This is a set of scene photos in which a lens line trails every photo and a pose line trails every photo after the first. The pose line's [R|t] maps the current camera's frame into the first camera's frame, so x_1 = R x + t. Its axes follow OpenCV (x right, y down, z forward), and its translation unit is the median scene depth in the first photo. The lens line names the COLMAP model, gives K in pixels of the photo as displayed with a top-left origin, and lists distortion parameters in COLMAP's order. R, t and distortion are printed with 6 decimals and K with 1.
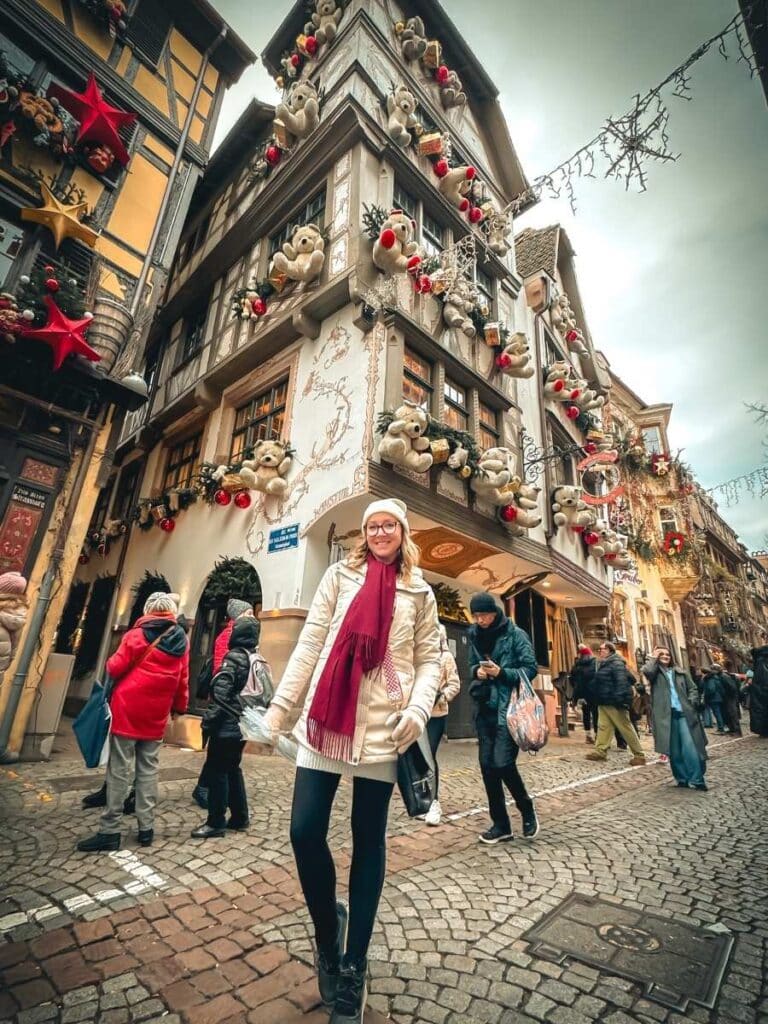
lens RADIAL K [[458.1, 0, 384.0], [0, 458.1, 512.0], [0, 0, 1]] dist [-0.002087, -0.001152]
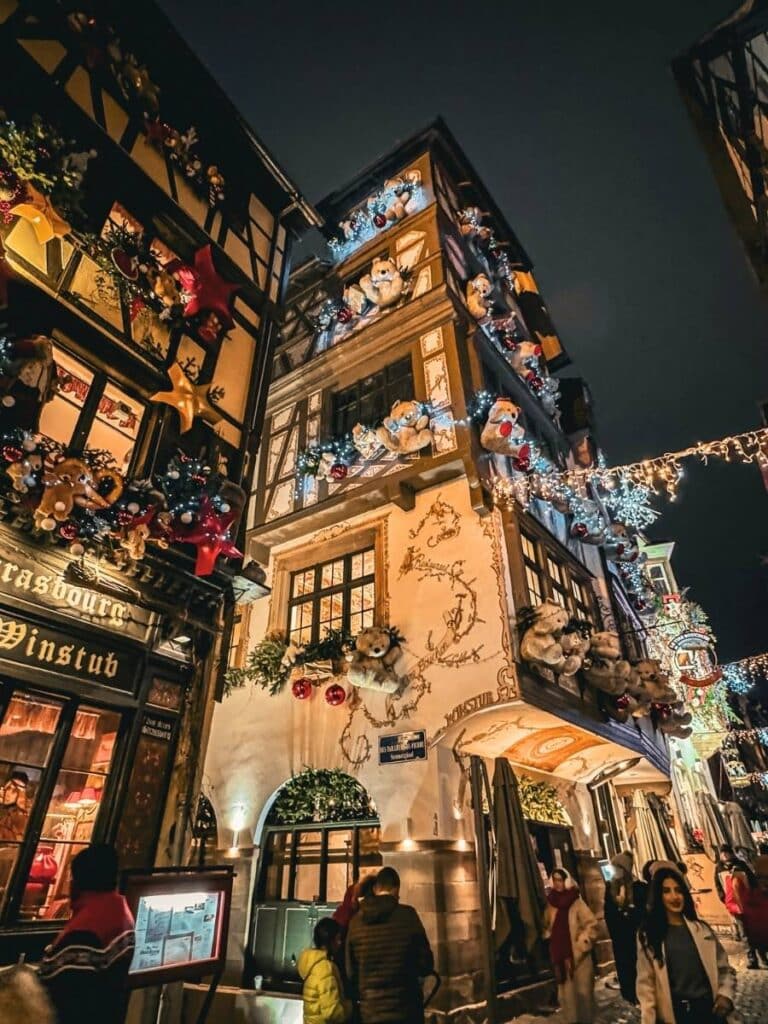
lens RADIAL K [[553.4, 0, 384.0], [0, 553.4, 512.0], [0, 0, 1]] dist [-0.004320, -0.000959]
pose [[0.983731, 0.027622, 0.177513, -0.445422], [0.007872, 0.980533, -0.196199, -0.171474], [-0.179476, 0.194404, 0.964363, -0.088087]]
